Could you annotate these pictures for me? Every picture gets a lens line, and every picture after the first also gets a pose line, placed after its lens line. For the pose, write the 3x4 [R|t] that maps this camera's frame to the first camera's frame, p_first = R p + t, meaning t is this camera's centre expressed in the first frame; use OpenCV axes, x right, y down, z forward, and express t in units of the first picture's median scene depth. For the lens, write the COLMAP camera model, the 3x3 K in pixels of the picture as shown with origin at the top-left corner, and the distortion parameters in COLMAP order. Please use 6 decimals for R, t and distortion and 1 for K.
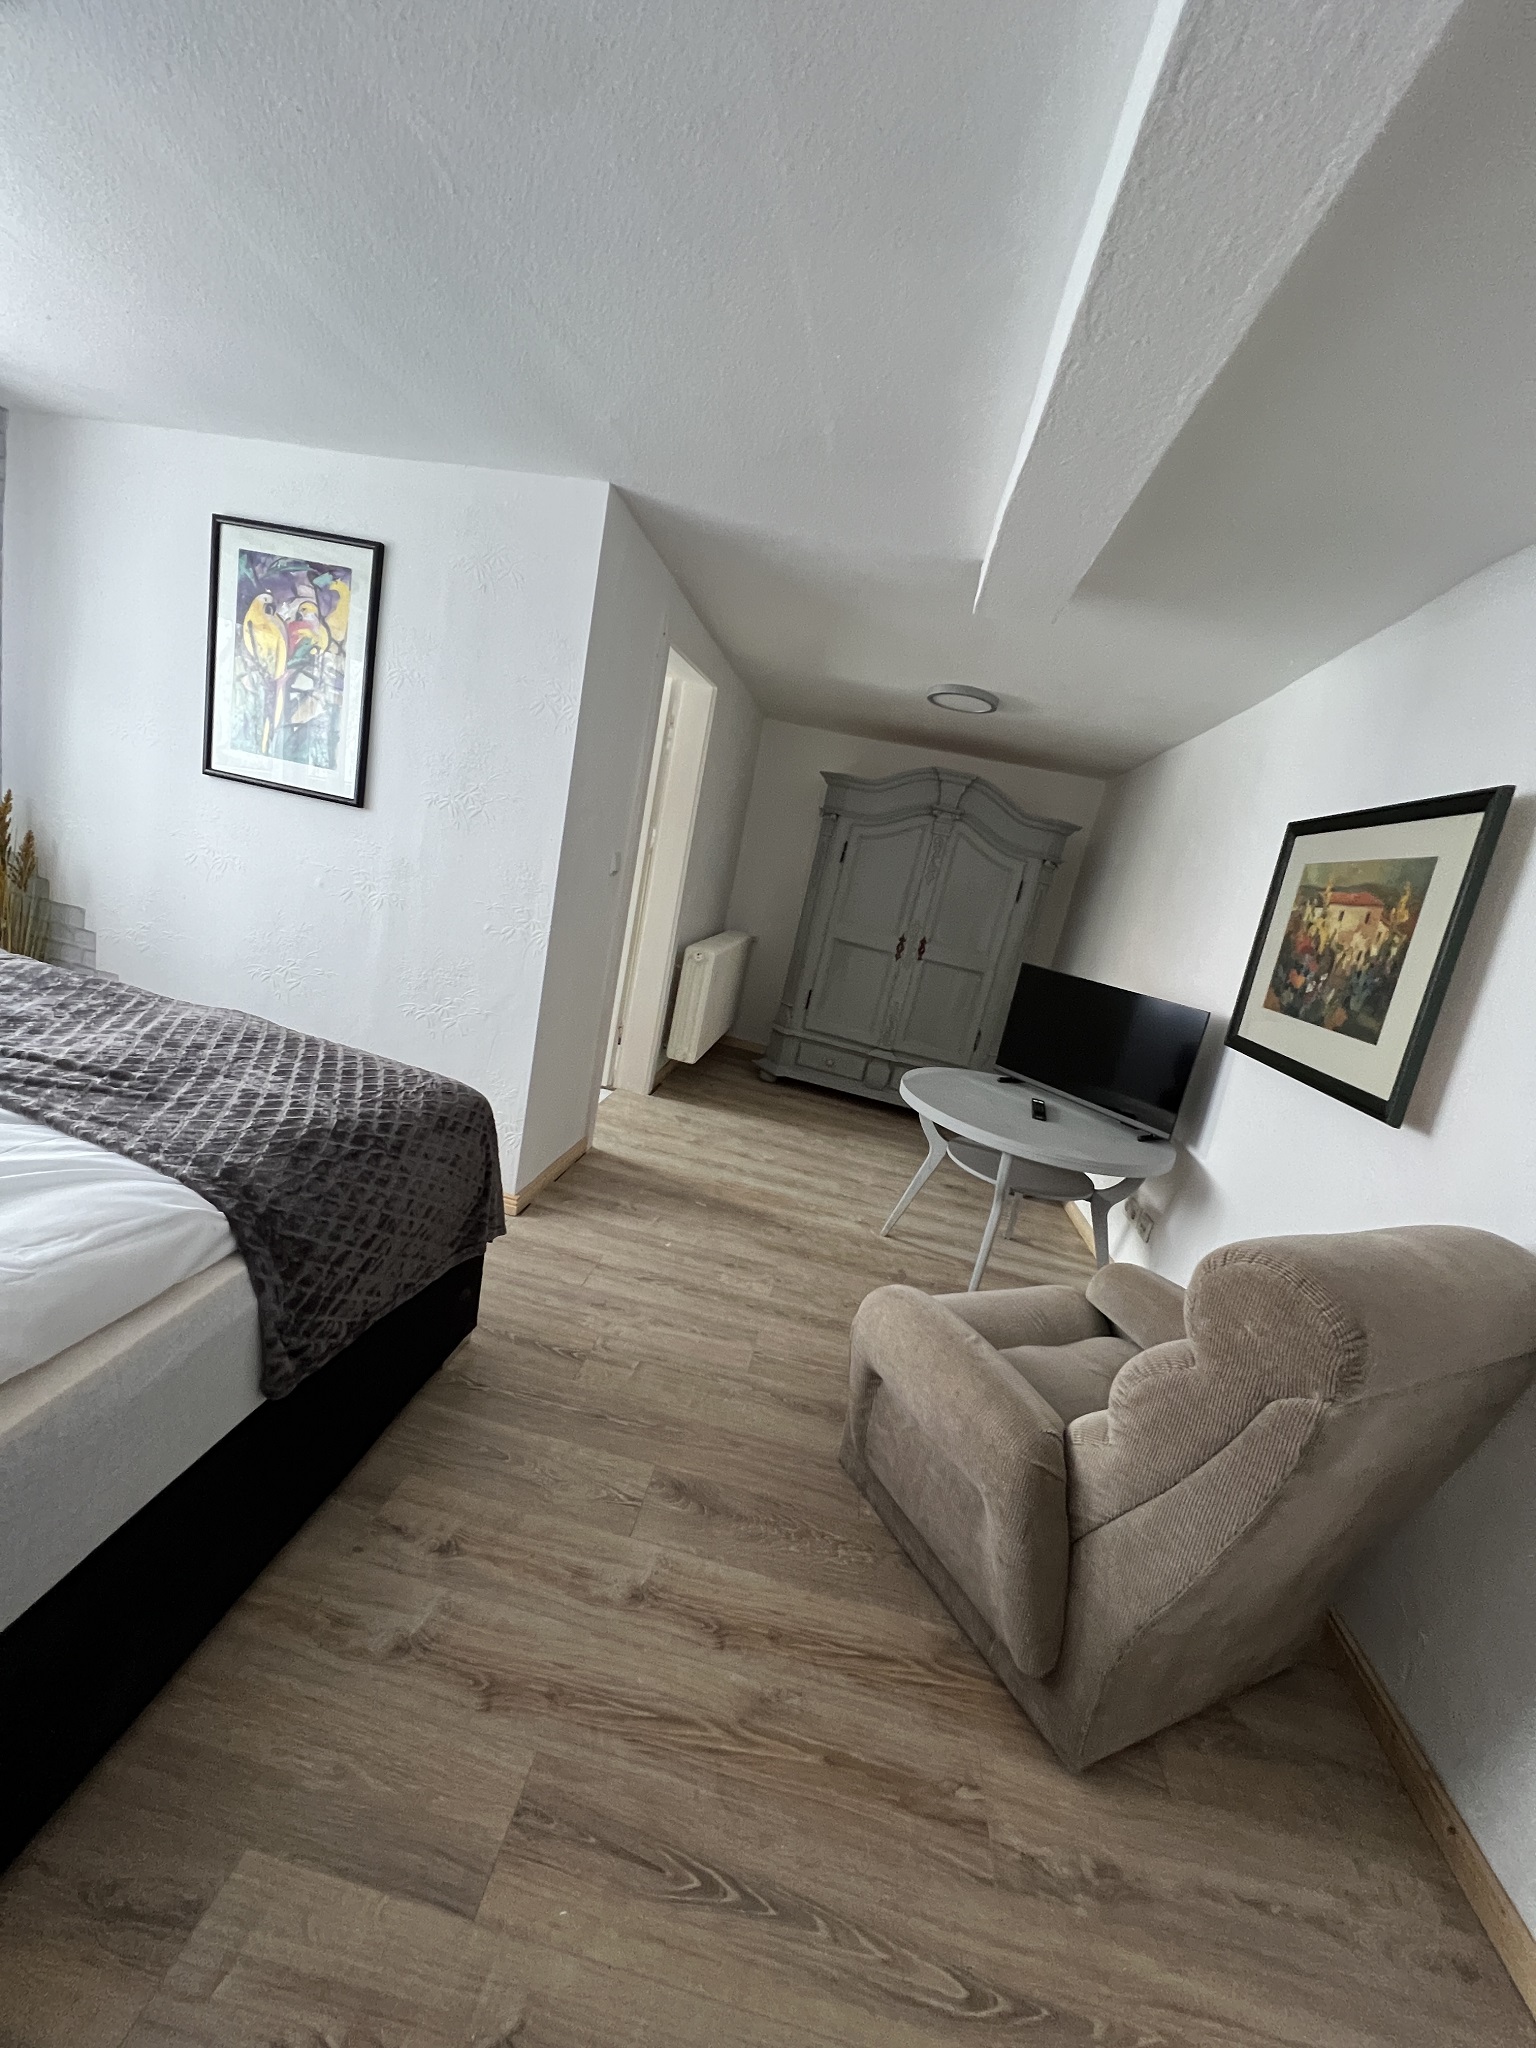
lens RADIAL K [[816.3, 0, 768.7], [0, 816.3, 1017.5], [0, 0, 1]] dist [-0.000176, -0.000291]
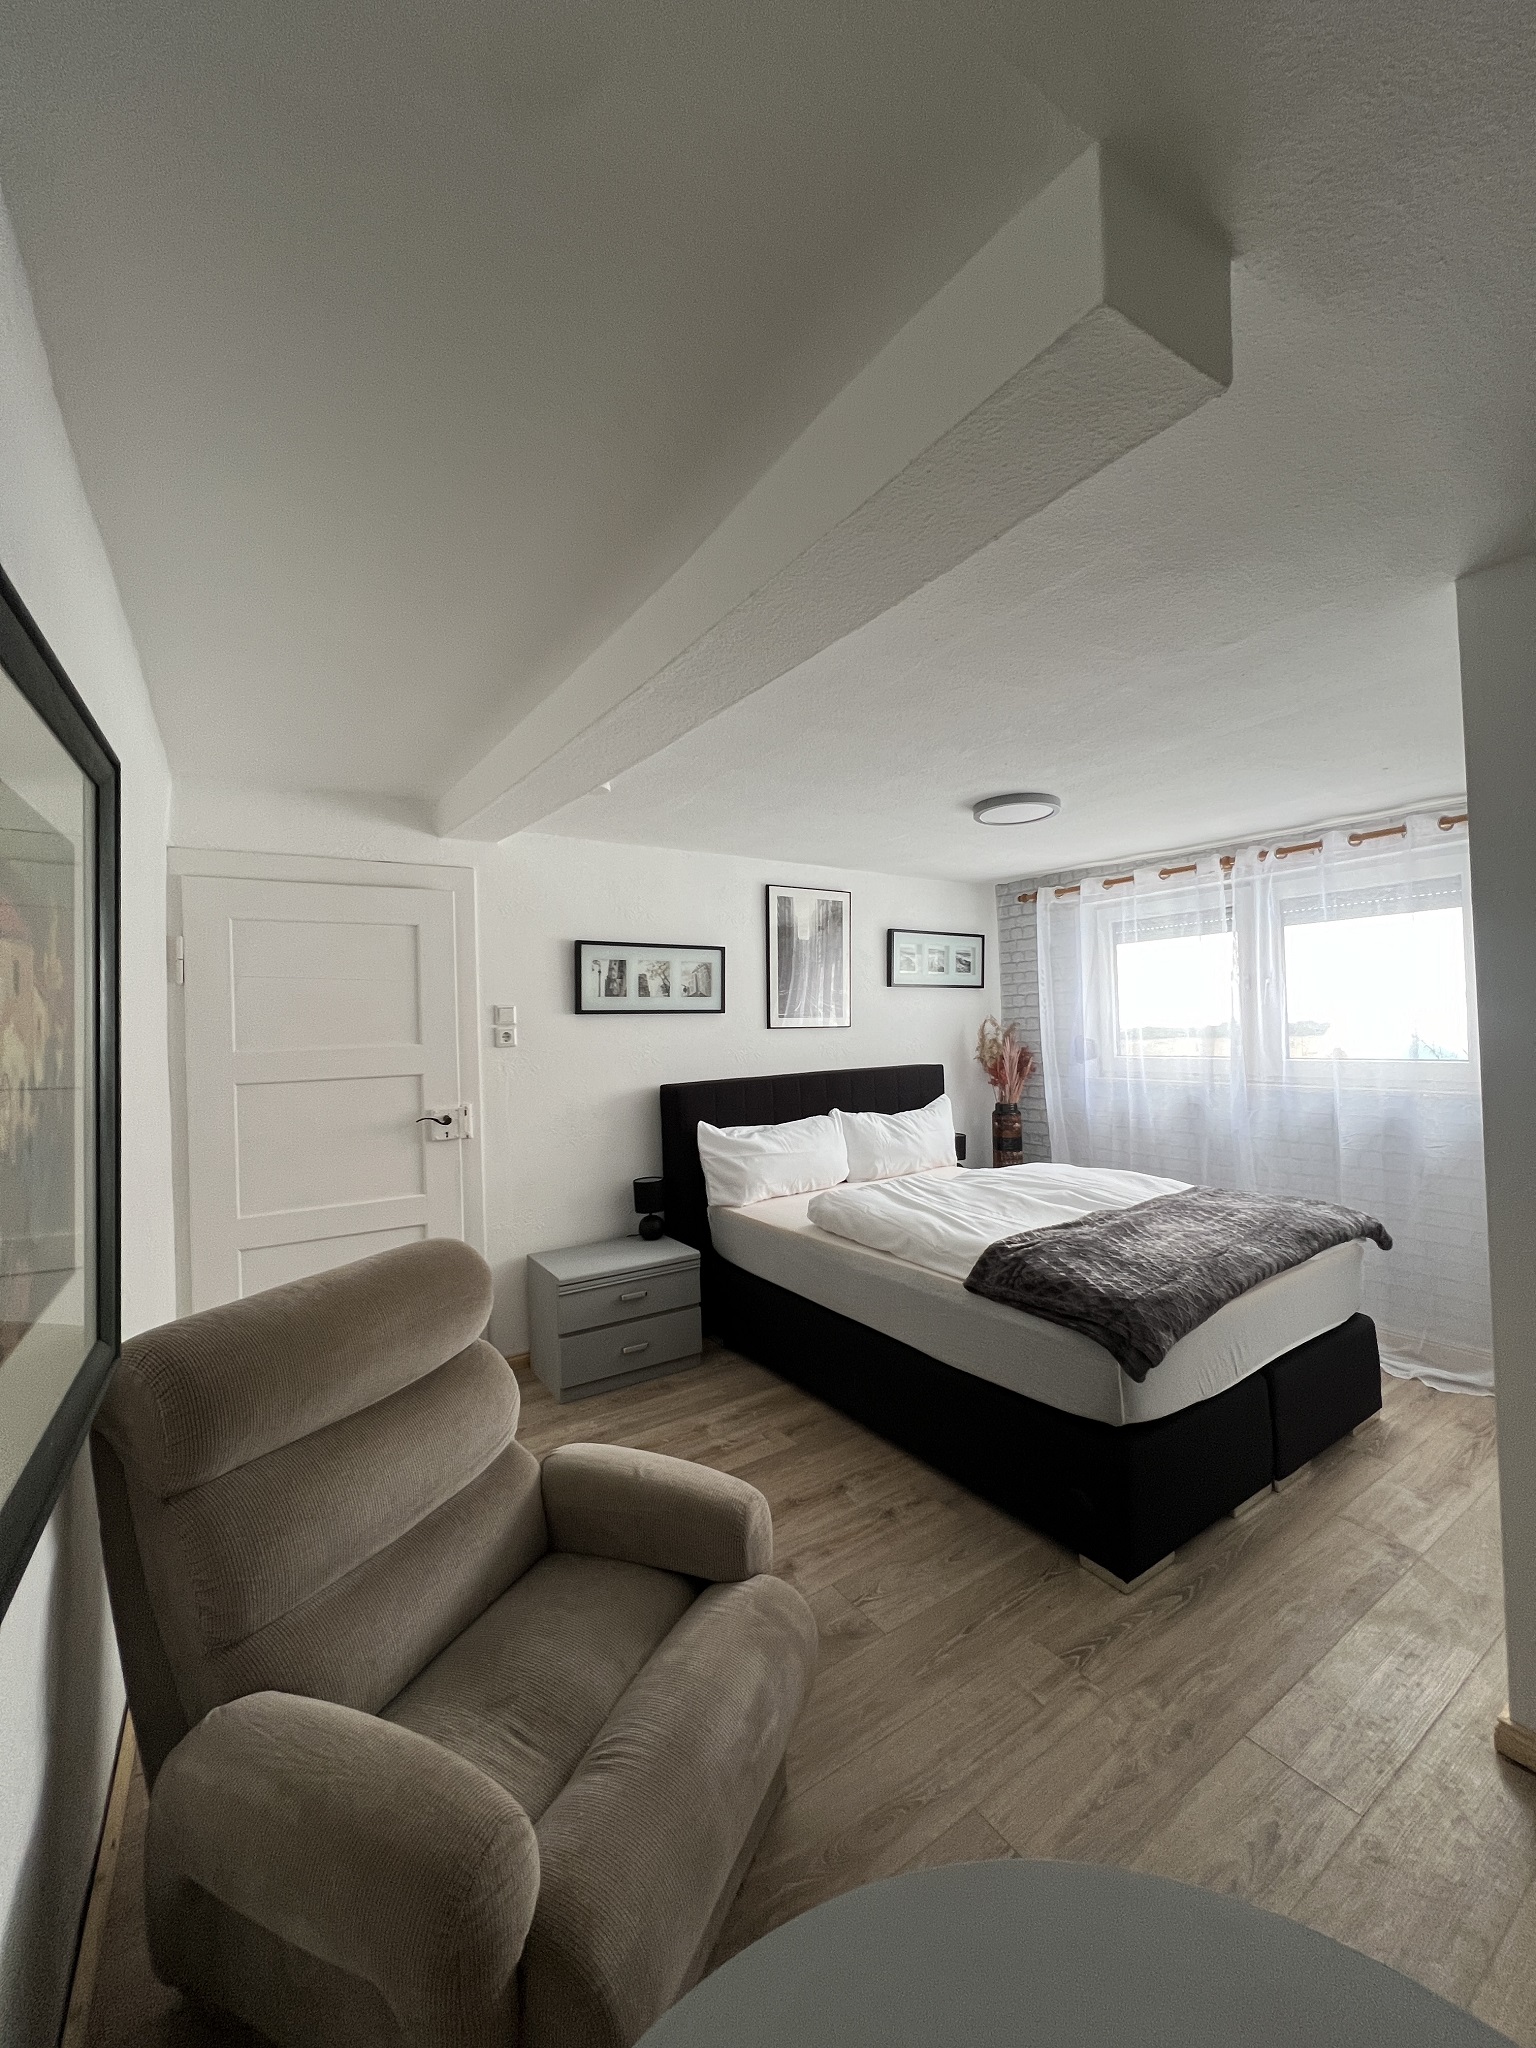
lens RADIAL K [[816.1, 0, 773.1], [0, 816.1, 1016.7], [0, 0, 1]] dist [0.000294, 0.000310]
pose [[-0.748077, -0.180816, -0.638503, 0.942904], [-0.245610, 0.969278, 0.013272, -0.241805], [0.616487, 0.166751, -0.769505, 1.900731]]
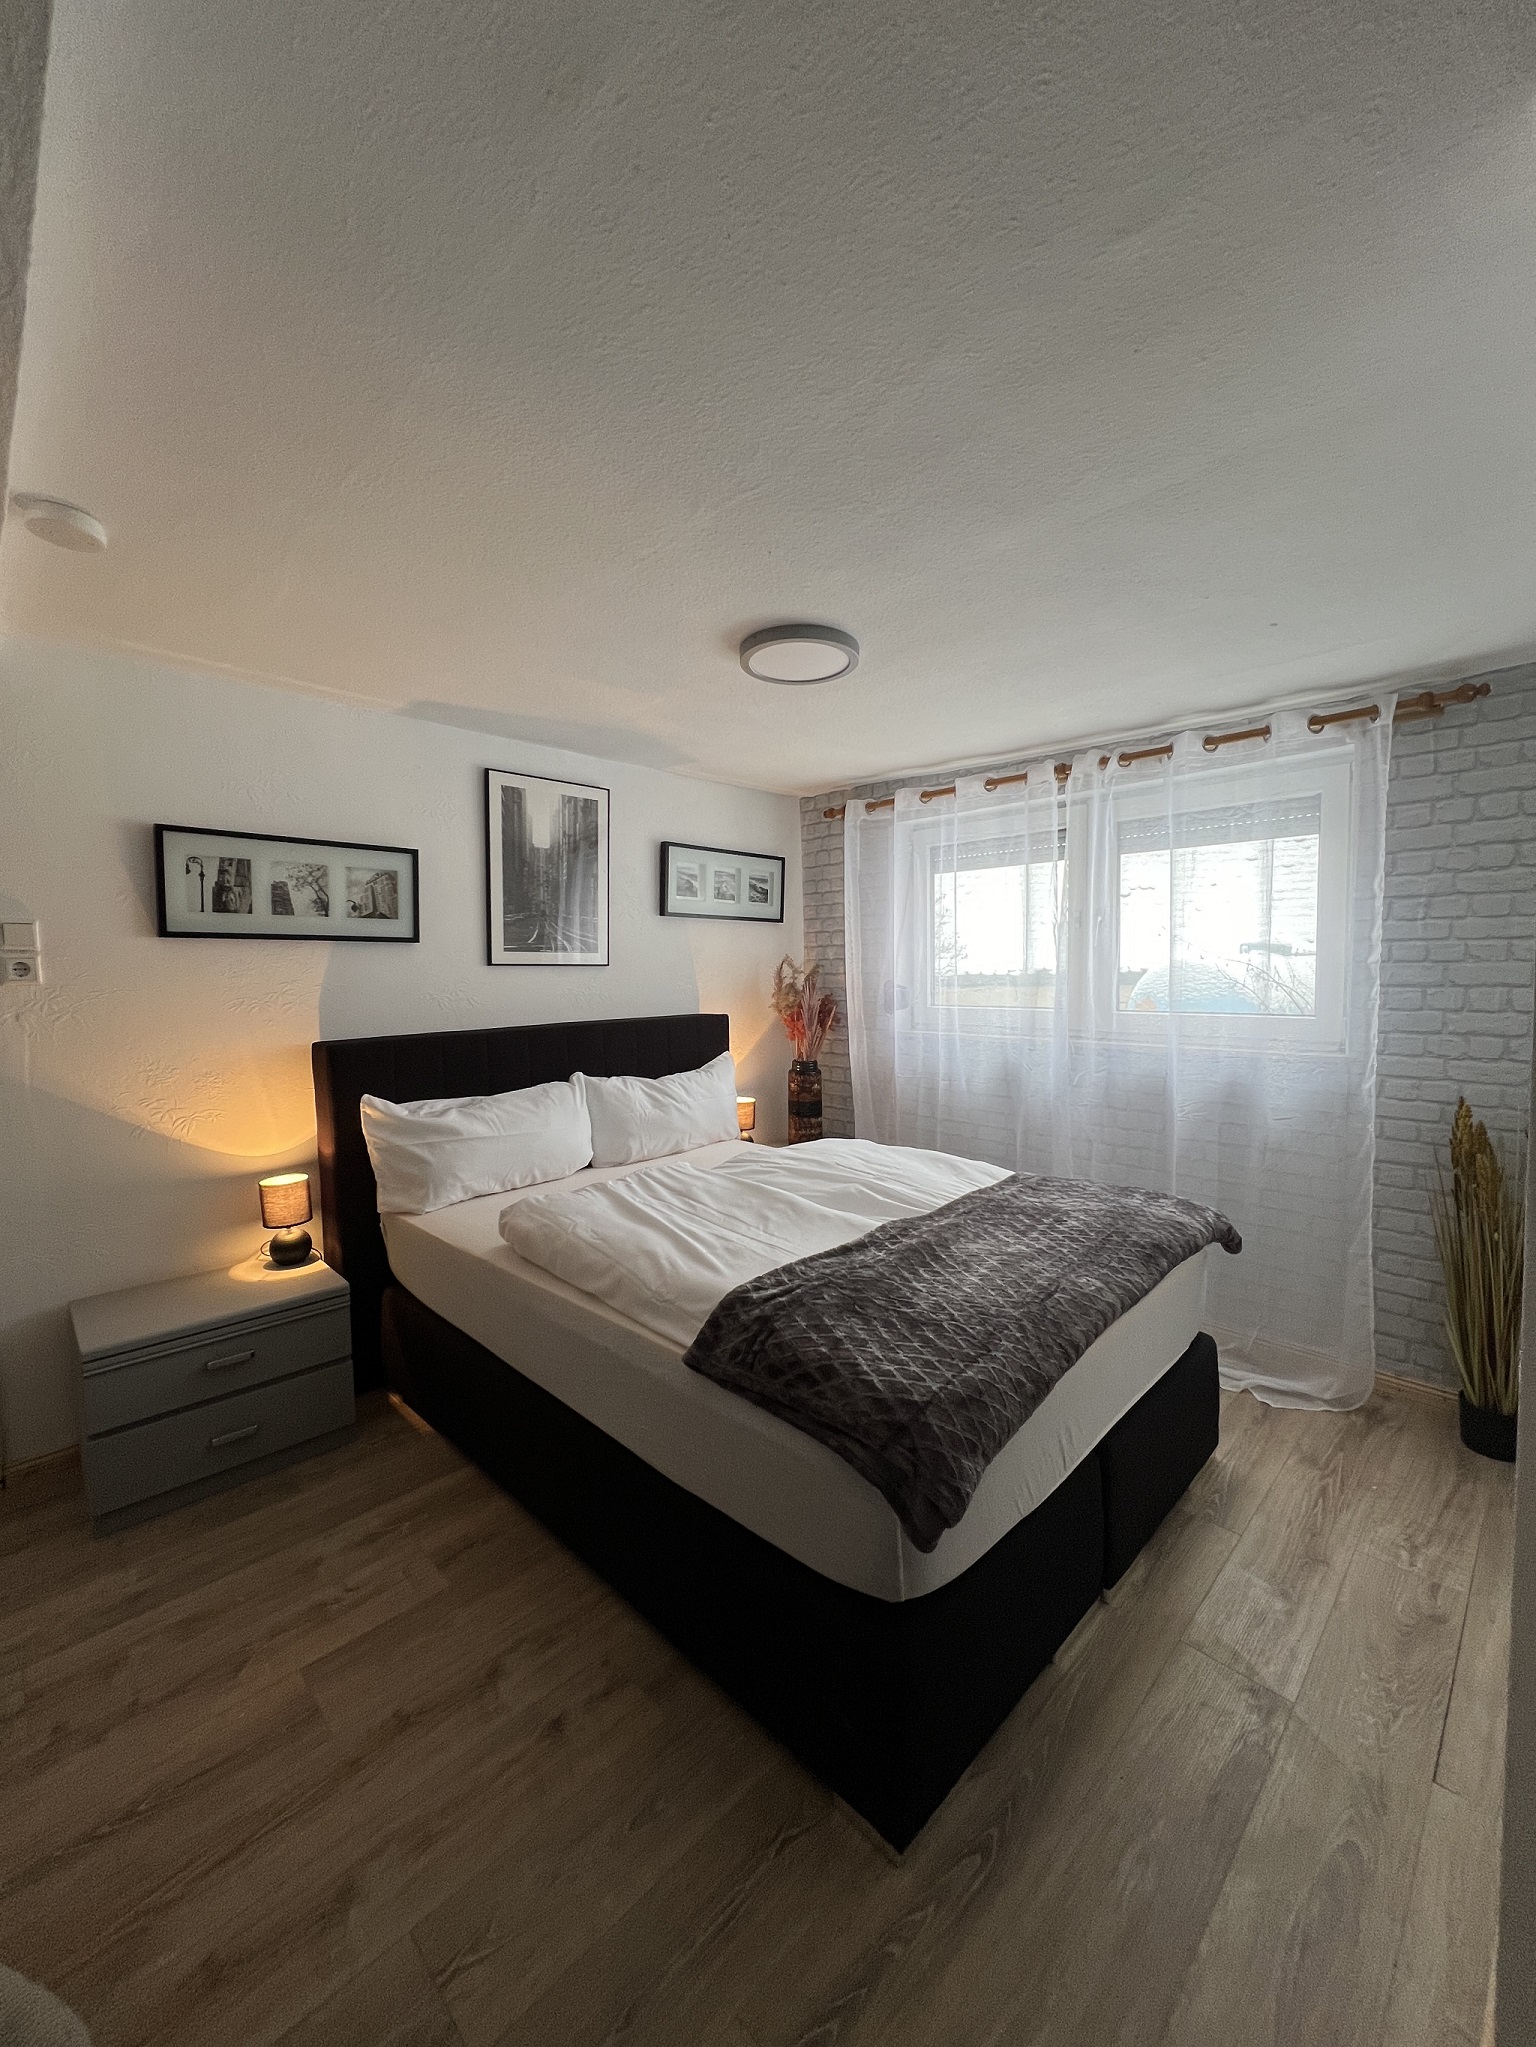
lens RADIAL K [[815.9, 0, 773.1], [0, 815.9, 1016.6], [0, 0, 1]] dist [-0.000176, -0.000291]
pose [[-0.606058, -0.141764, -0.782686, 0.344762], [-0.261523, 0.964798, 0.027755, -0.282110], [0.751199, 0.221511, -0.621798, 1.618100]]
